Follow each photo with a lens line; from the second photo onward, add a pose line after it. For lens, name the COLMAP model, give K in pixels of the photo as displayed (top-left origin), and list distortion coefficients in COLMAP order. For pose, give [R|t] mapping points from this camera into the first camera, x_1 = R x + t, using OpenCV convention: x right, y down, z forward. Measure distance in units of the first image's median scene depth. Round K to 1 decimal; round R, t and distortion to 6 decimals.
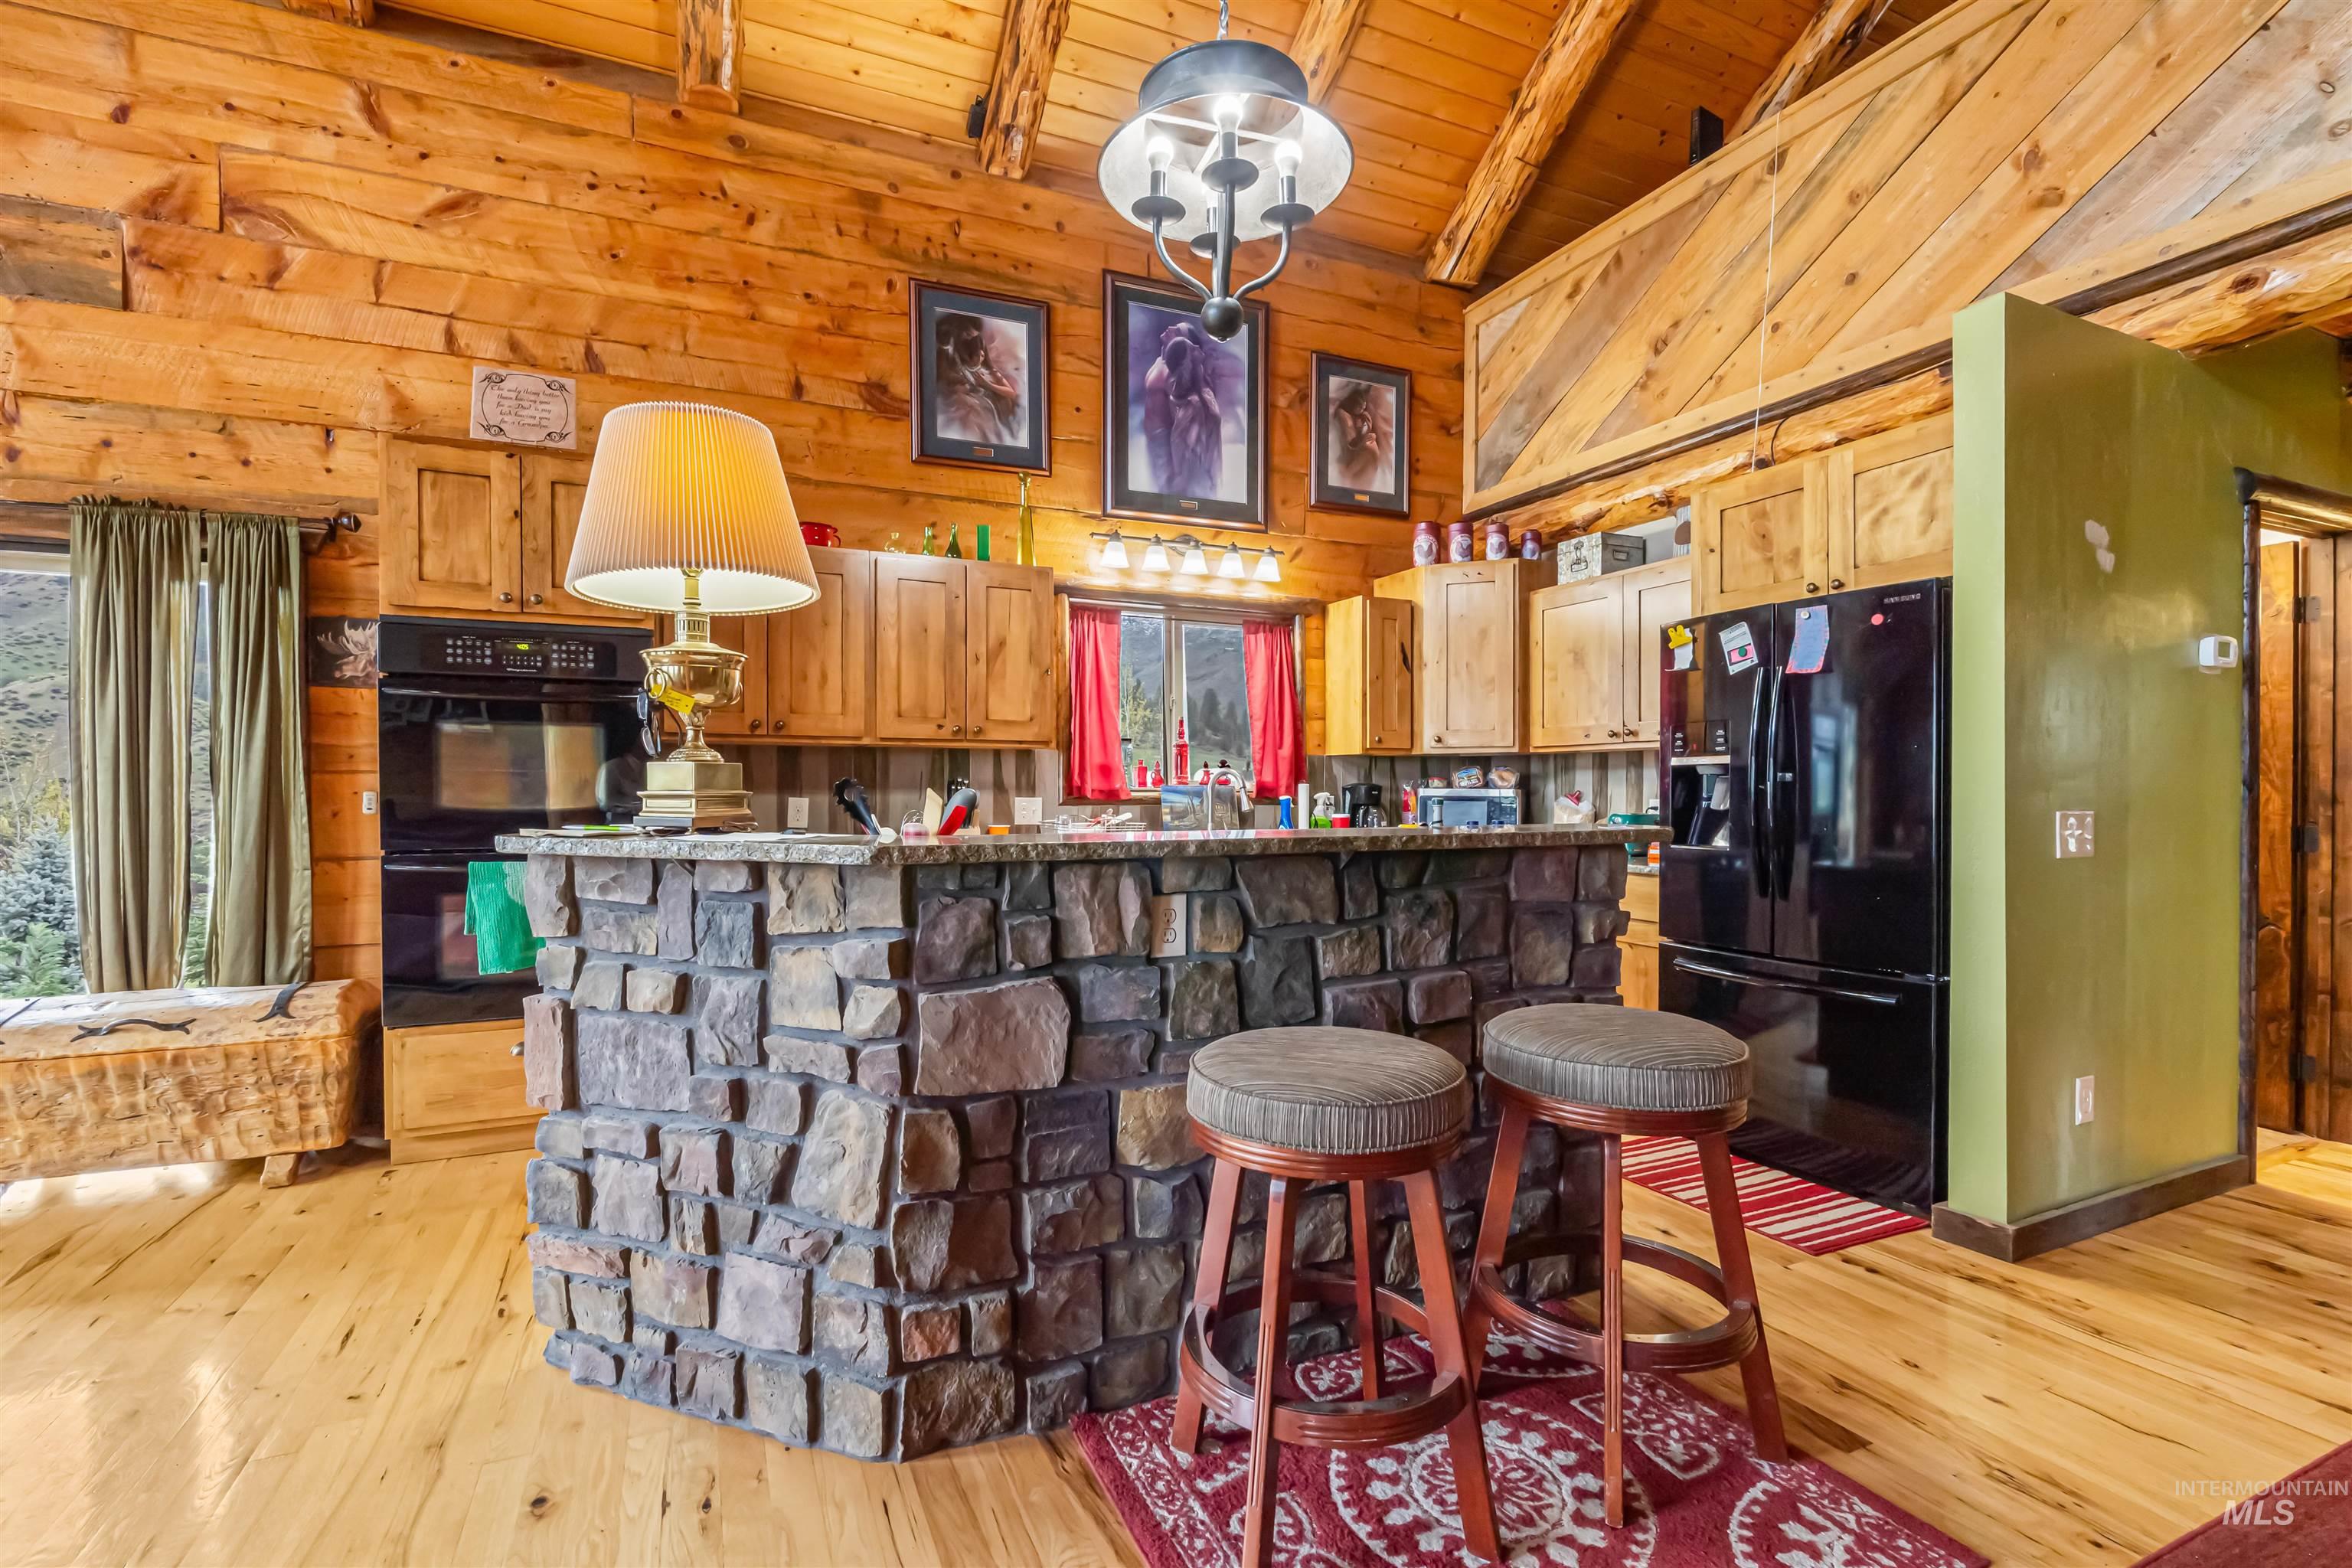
lens RADIAL K [[1042.6, 0, 1164.2], [0, 1042.6, 790.7], [0, 0, 1]] dist [-0.003694, 0.000335]
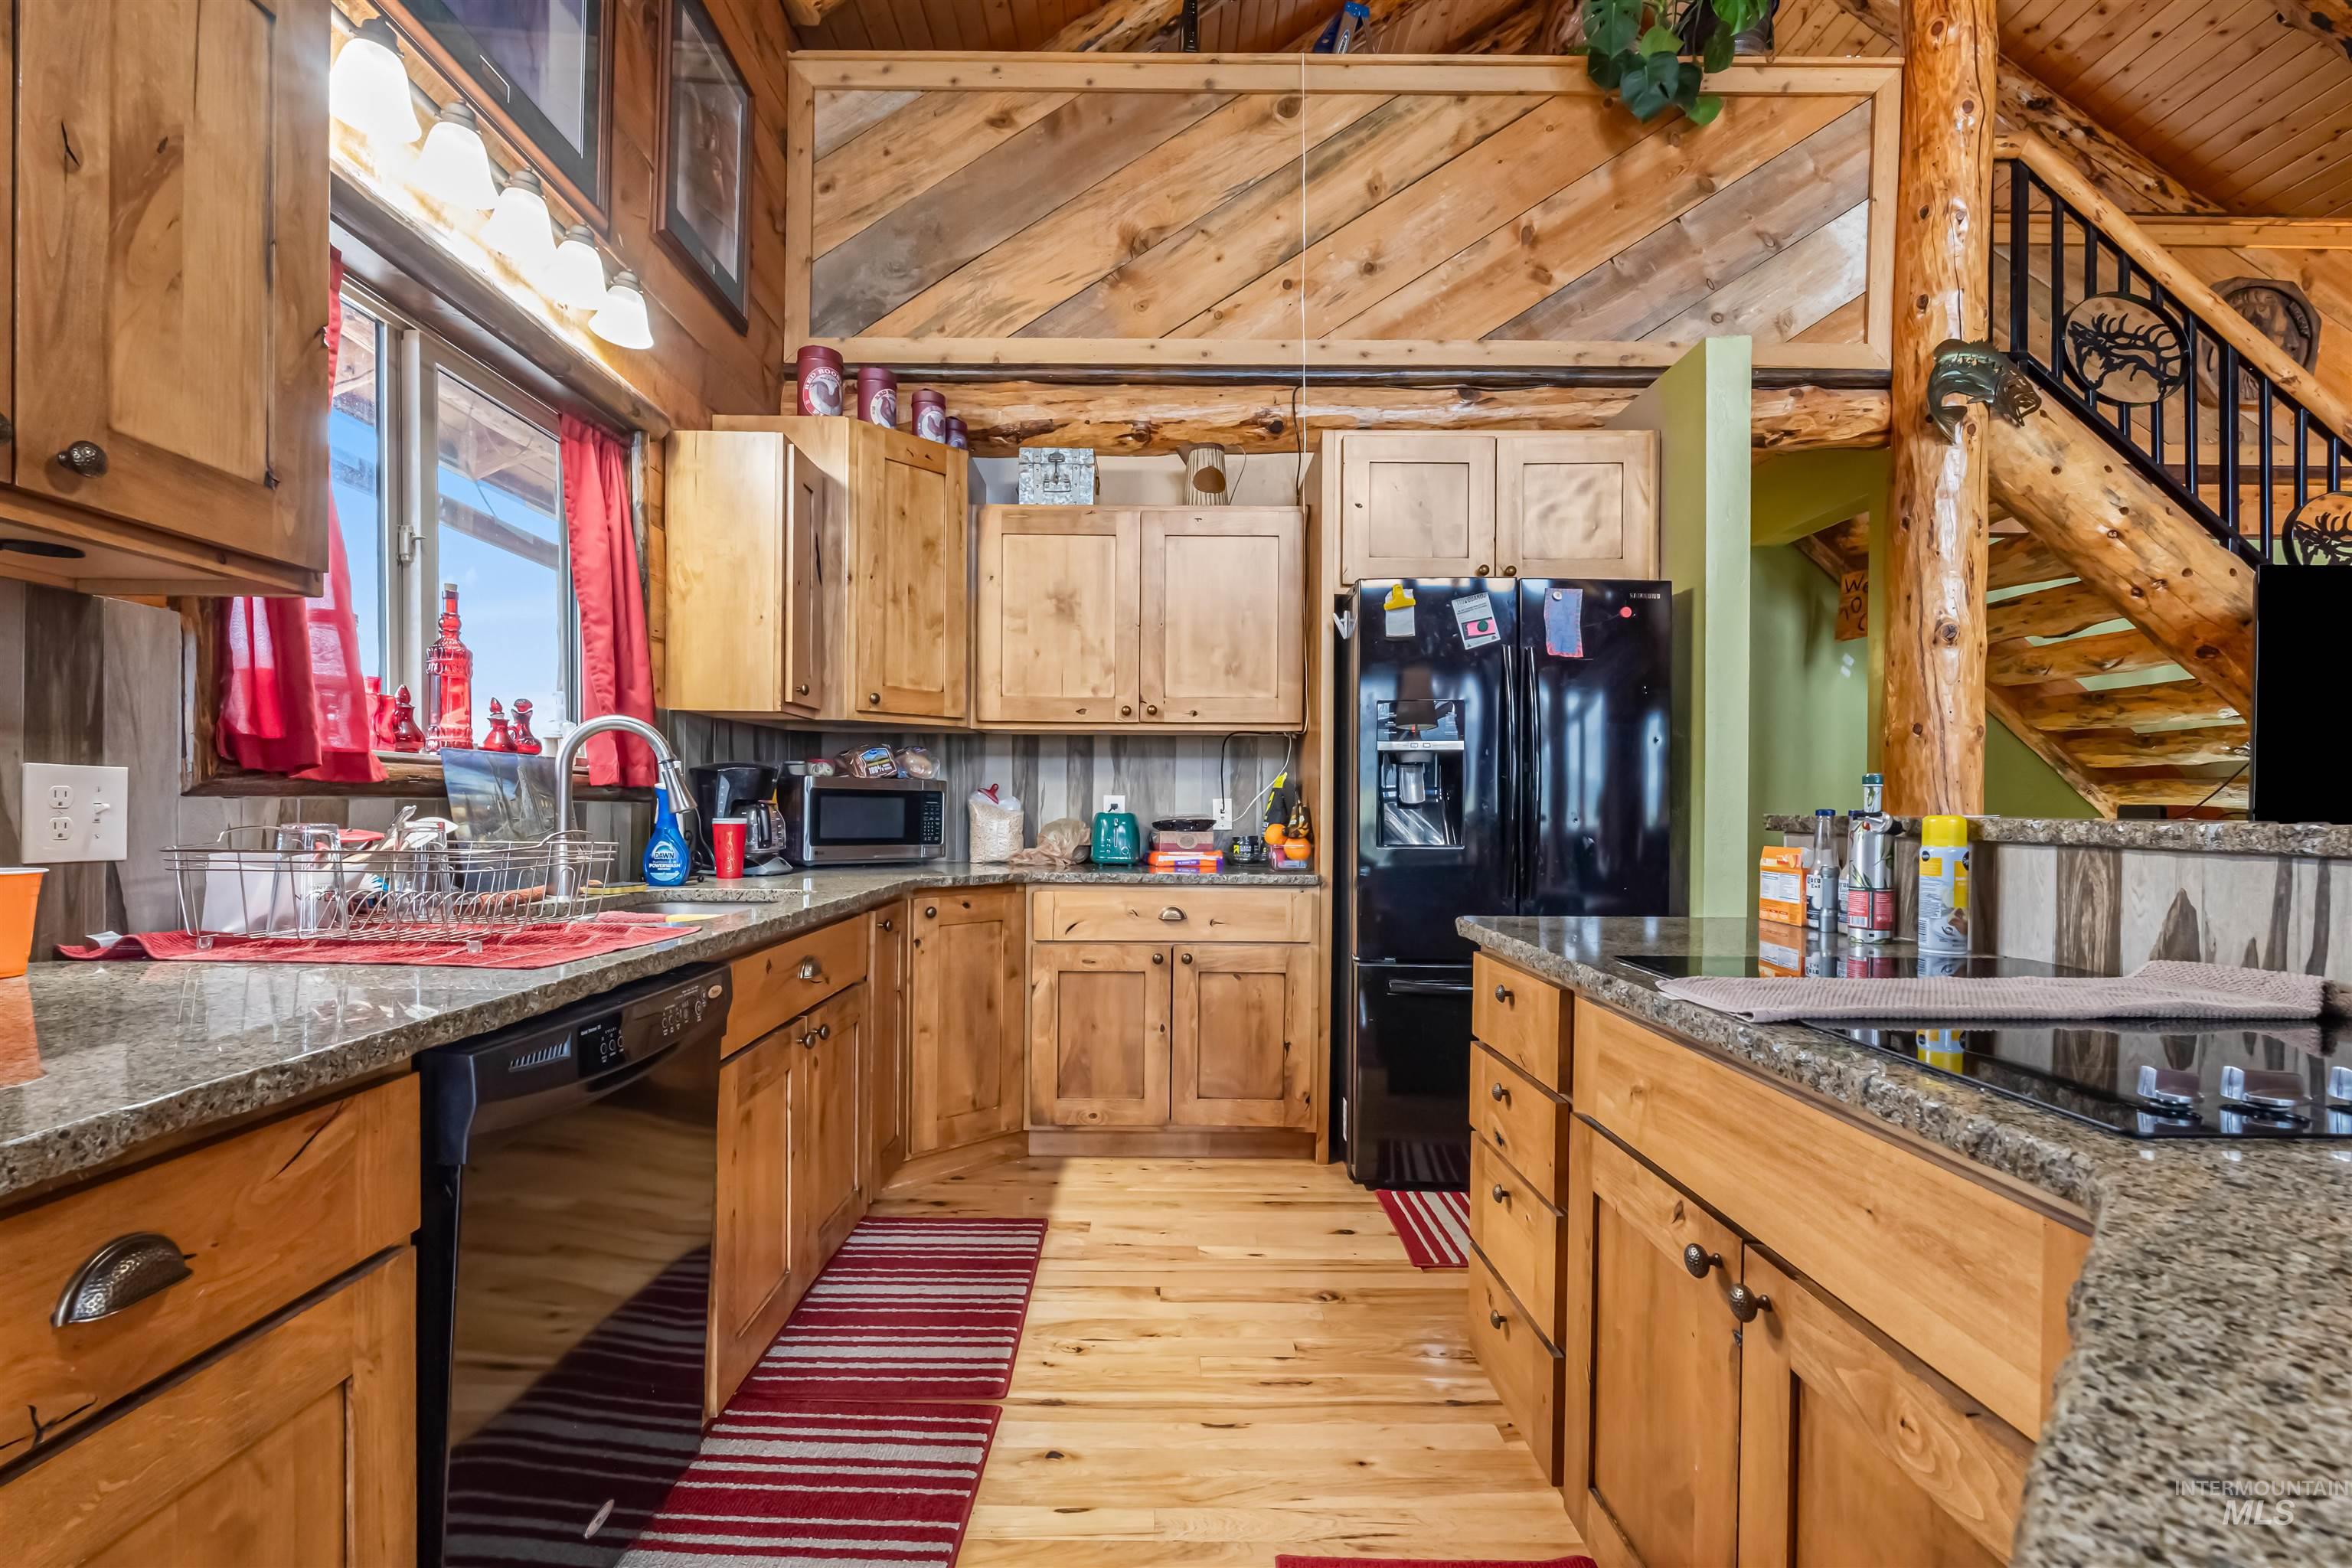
lens RADIAL K [[1042.6, 0, 1169.0], [0, 1042.6, 808.0], [0, 0, 1]] dist [-0.003694, 0.000335]
pose [[0.410017, -0.002669, 0.912074, -0.271287], [-0.006003, 0.999966, 0.005625, 0.014741], [-0.912058, -0.007781, 0.409987, 0.639304]]
